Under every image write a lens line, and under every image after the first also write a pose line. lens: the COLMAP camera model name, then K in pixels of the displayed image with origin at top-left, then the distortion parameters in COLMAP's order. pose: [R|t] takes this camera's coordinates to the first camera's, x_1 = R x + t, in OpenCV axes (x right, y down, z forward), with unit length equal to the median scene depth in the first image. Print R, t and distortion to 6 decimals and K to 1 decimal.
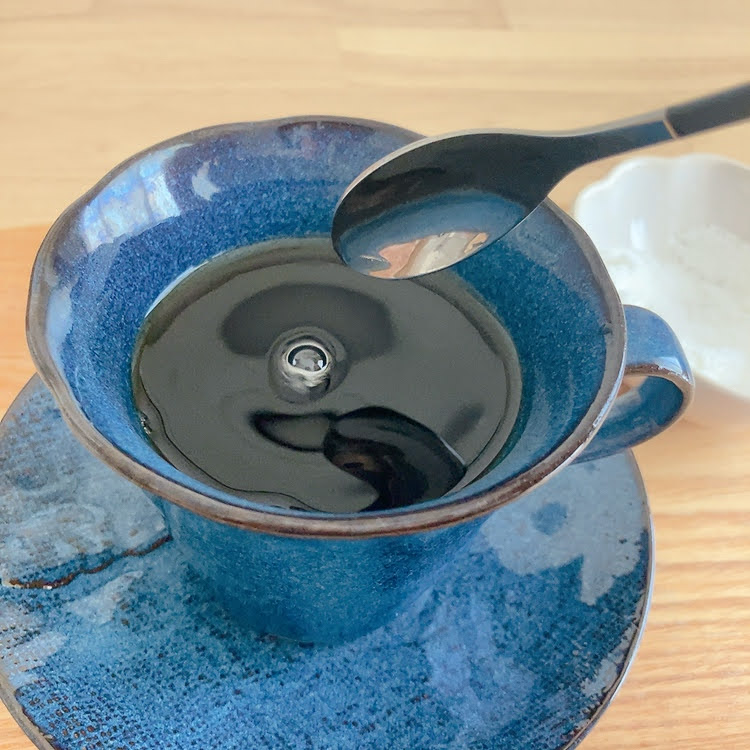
lens RADIAL K [[899.9, 0, 374.2], [0, 899.9, 375.7], [0, 0, 1]] dist [-0.007207, 0.000000]
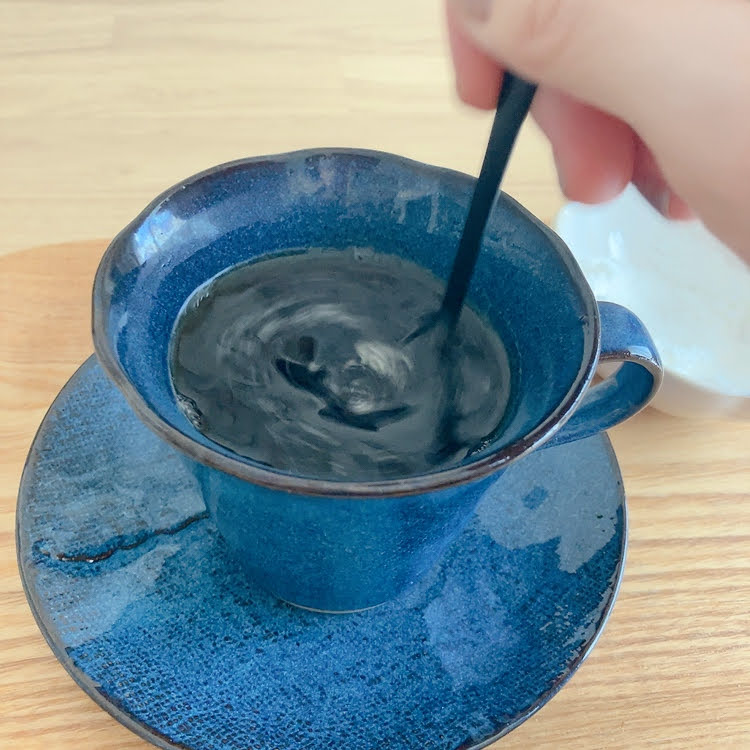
lens RADIAL K [[899.9, 0, 377.4], [0, 899.9, 375.2], [0, 0, 1]] dist [-0.007207, 0.000000]
pose [[0.999942, -0.010710, -0.001317, 0.002077], [0.010686, 0.999797, -0.017063, 0.024466], [0.001500, 0.017048, 0.999854, -0.131648]]
